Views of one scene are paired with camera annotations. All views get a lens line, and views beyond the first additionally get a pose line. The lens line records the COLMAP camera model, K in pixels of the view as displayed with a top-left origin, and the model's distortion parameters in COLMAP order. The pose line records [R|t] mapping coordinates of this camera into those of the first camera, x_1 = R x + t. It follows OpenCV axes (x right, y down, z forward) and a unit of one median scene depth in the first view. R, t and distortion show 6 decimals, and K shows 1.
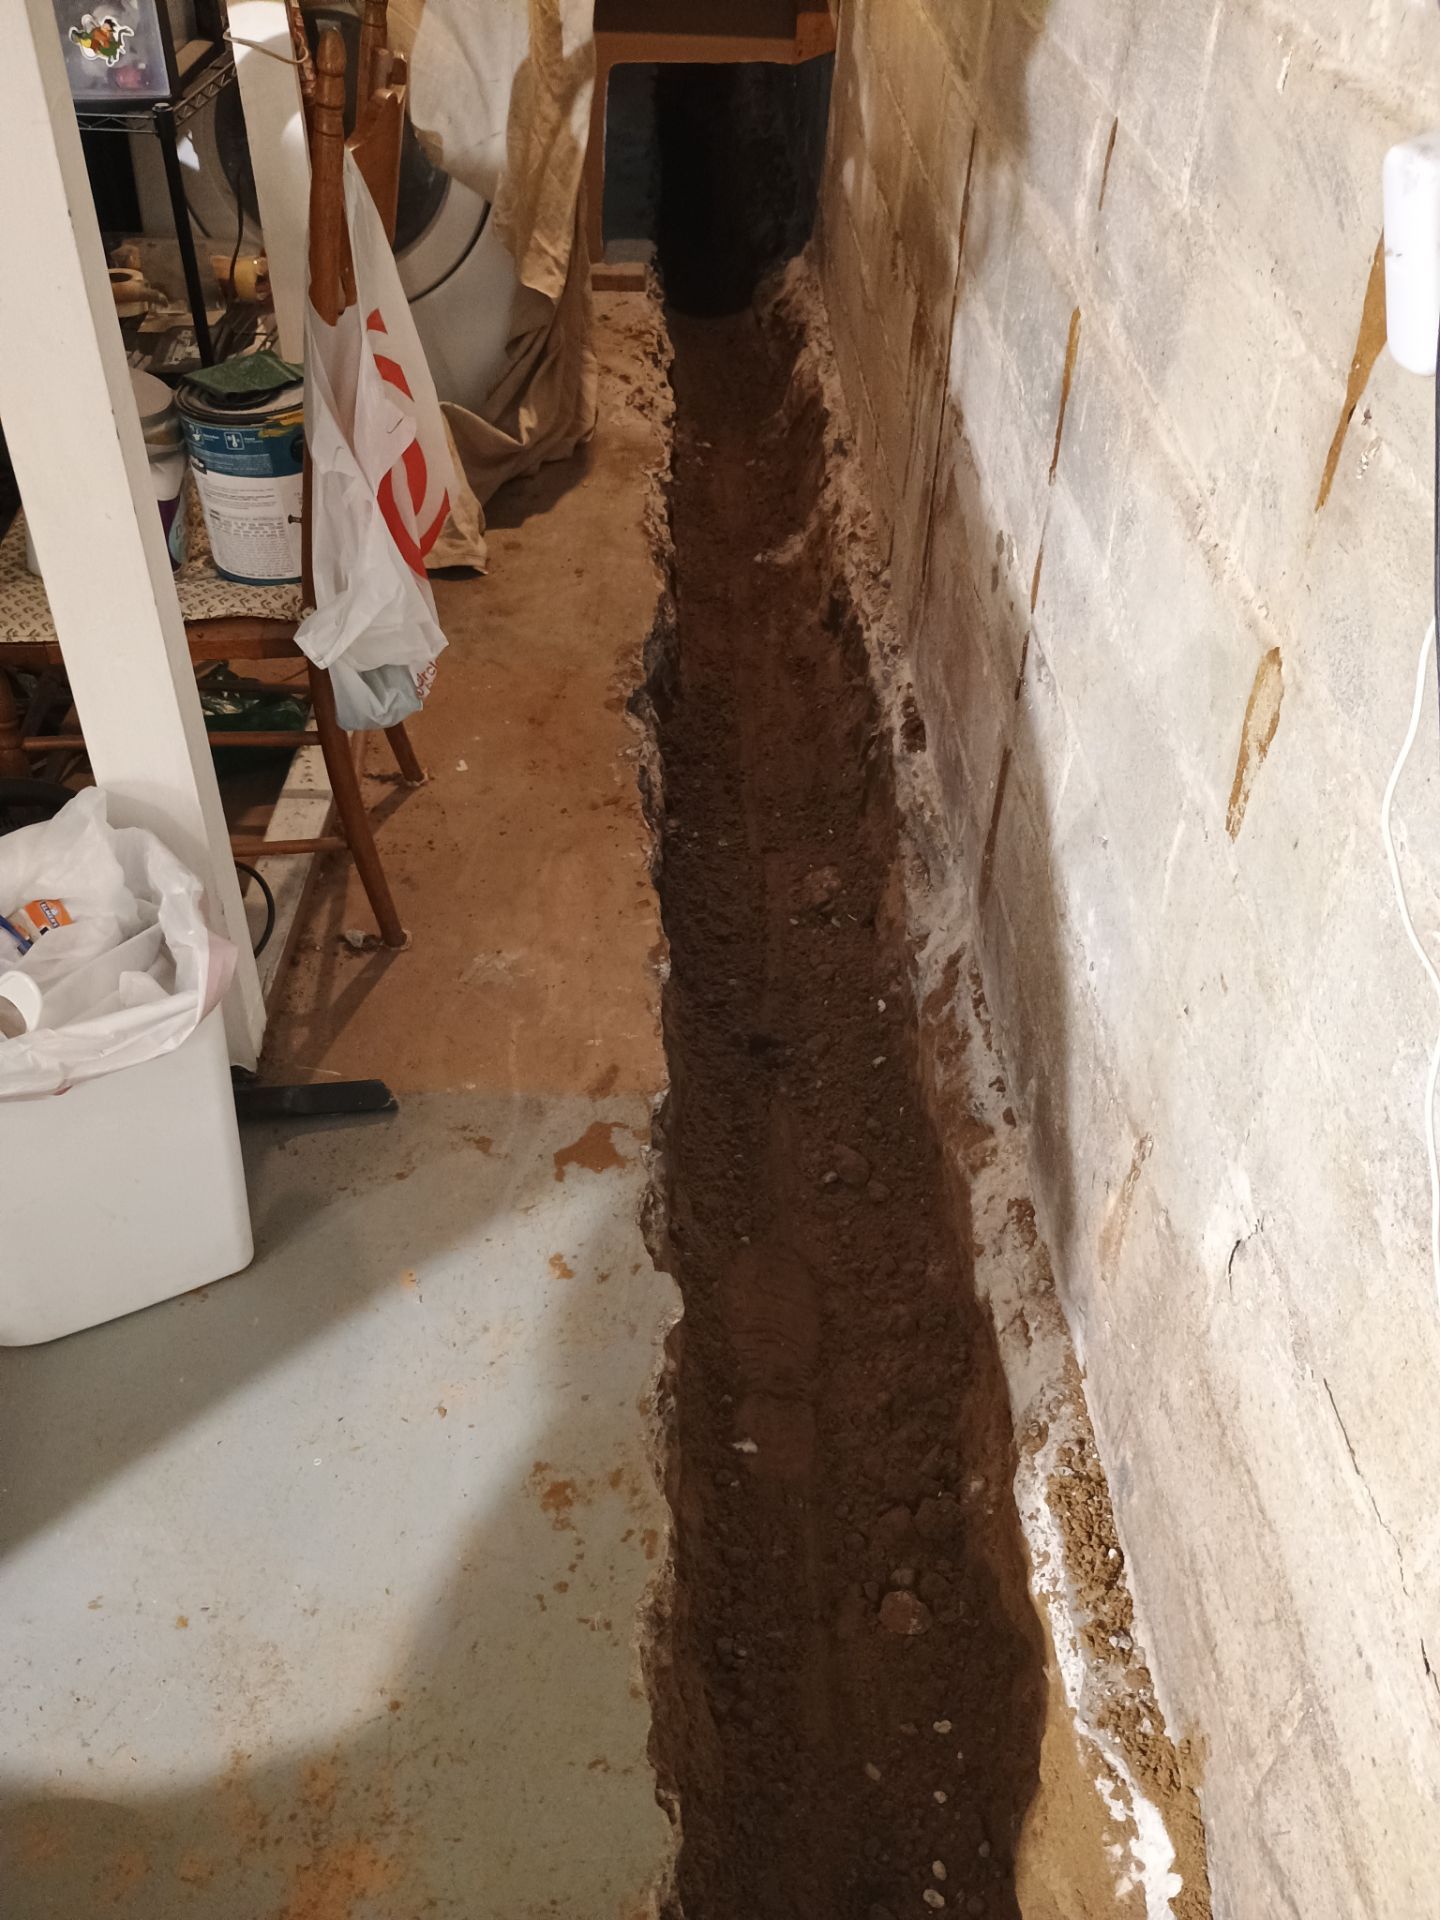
lens RADIAL K [[1634.0, 0, 720.0], [0, 1634.0, 960.0], [0, 0, 1]] dist [0.047464, -0.064245]
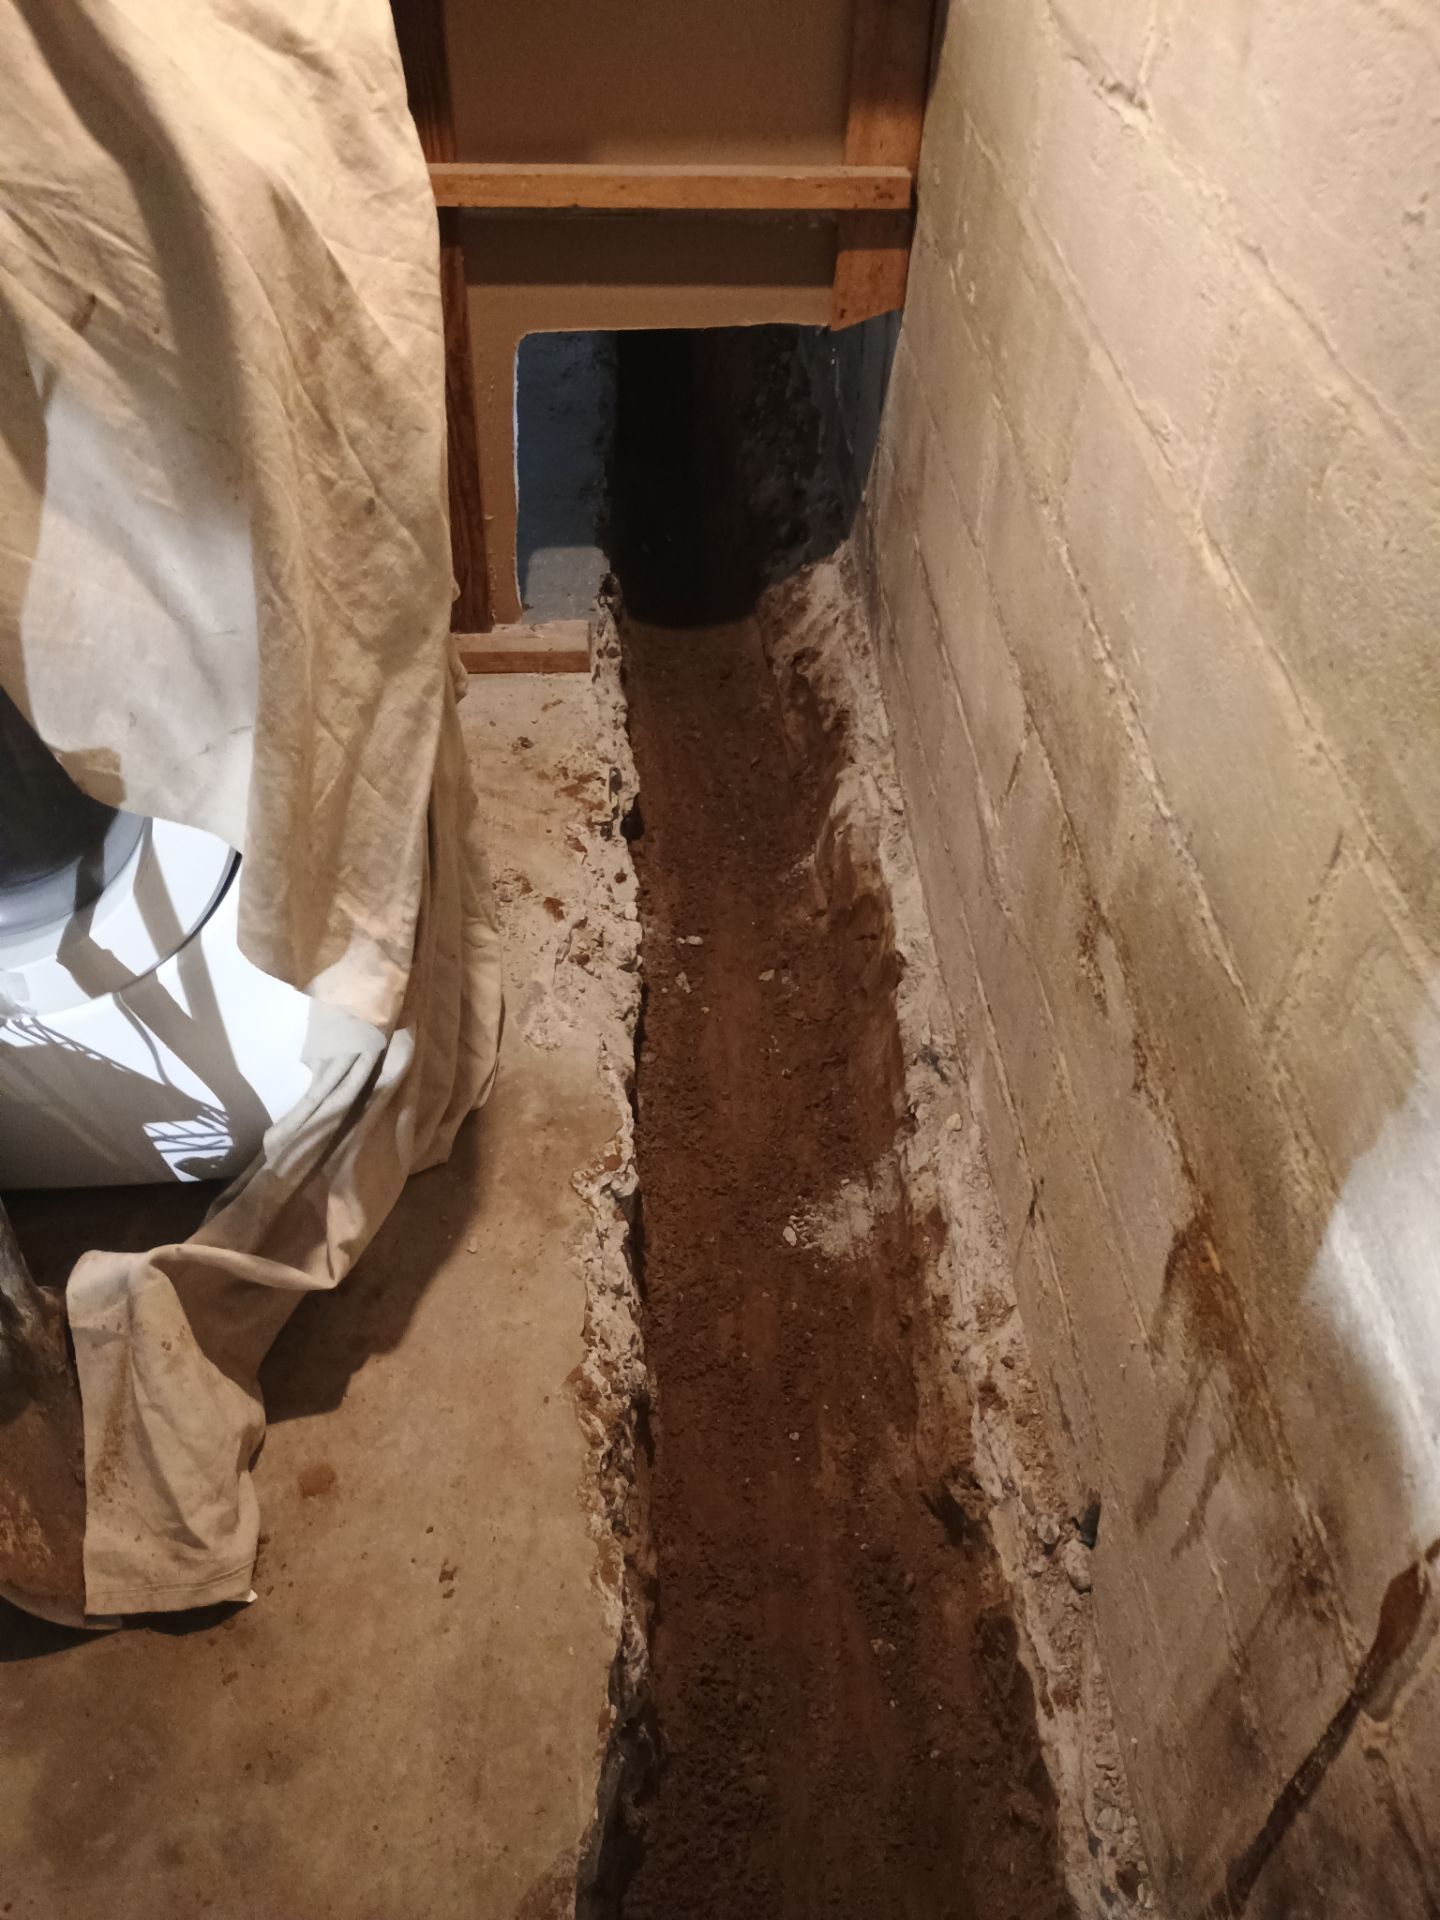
lens RADIAL K [[1623.2, 0, 687.2], [0, 1623.2, 959.5], [0, 0, 1]] dist [0.061748, -0.011909]
pose [[0.999703, -0.020900, -0.012564, -0.003947], [0.021377, 0.999006, 0.039126, -0.381048], [0.011733, -0.039383, 0.999155, 0.451640]]
